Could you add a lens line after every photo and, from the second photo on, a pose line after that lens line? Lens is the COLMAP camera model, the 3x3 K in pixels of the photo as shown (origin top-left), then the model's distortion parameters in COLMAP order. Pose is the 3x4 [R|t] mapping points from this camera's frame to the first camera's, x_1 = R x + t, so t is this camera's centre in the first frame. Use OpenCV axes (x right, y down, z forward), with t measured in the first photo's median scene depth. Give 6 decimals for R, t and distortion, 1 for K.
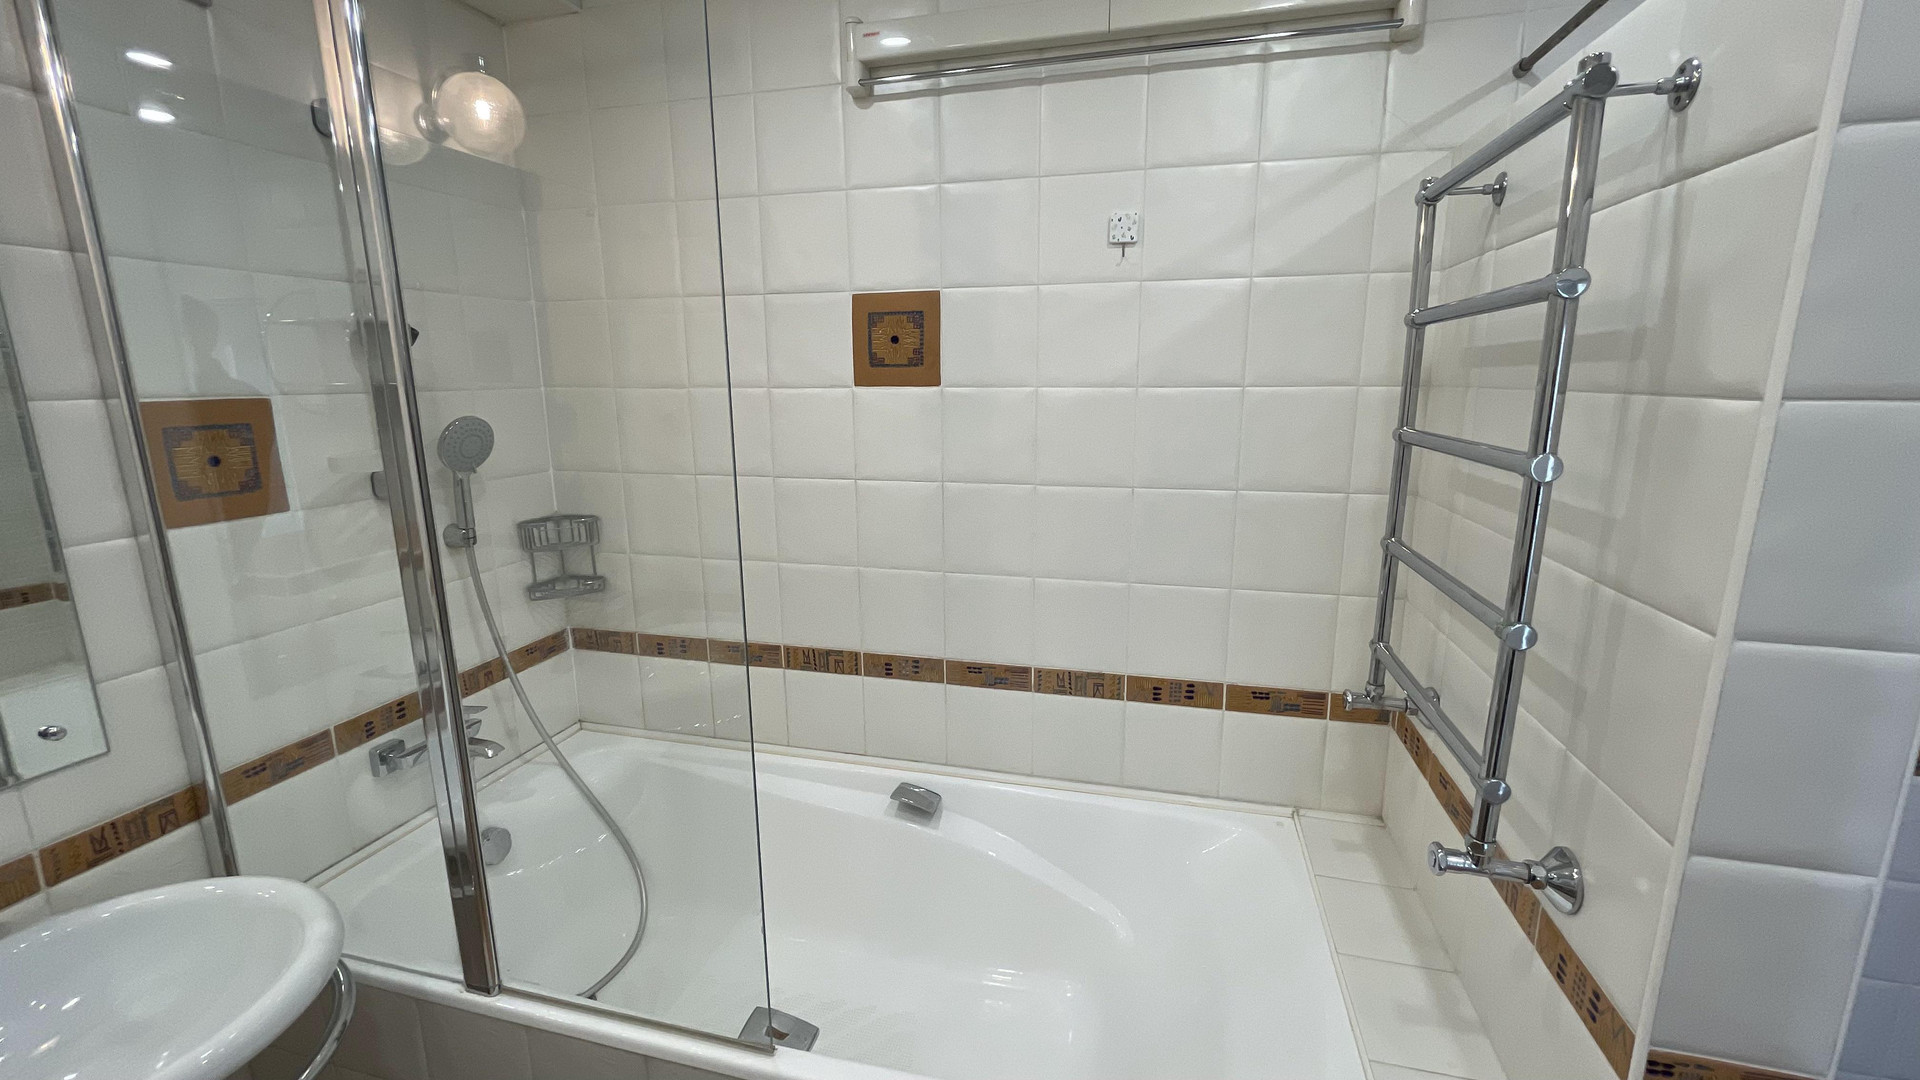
lens RADIAL K [[781.6, 0, 959.4], [0, 781.6, 533.8], [0, 0, 1]] dist [-0.001474, -0.000324]
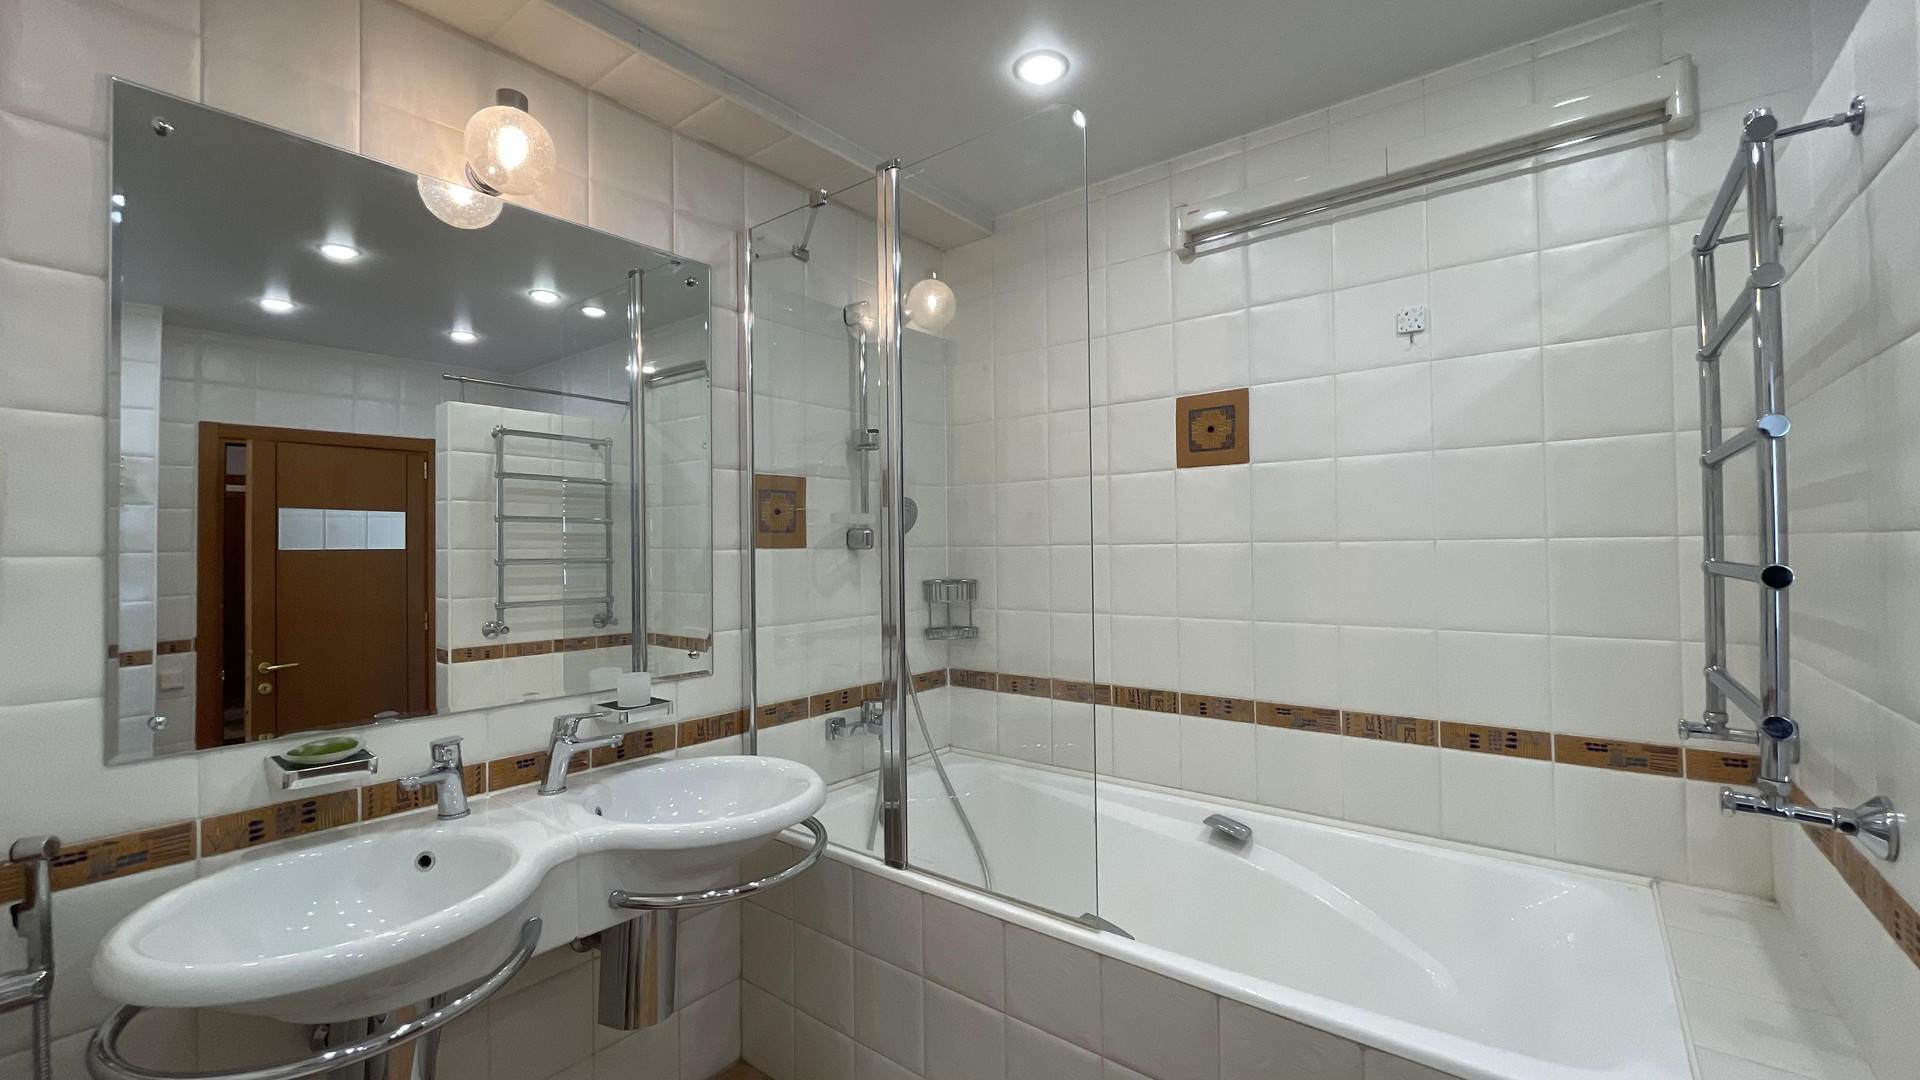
lens RADIAL K [[781.6, 0, 954.4], [0, 781.6, 541.1], [0, 0, 1]] dist [-0.001474, -0.000324]
pose [[0.914527, -0.009271, -0.404419, 0.048769], [-0.074240, 0.978910, -0.190324, 0.207516], [0.397655, 0.204080, 0.894551, -0.262460]]
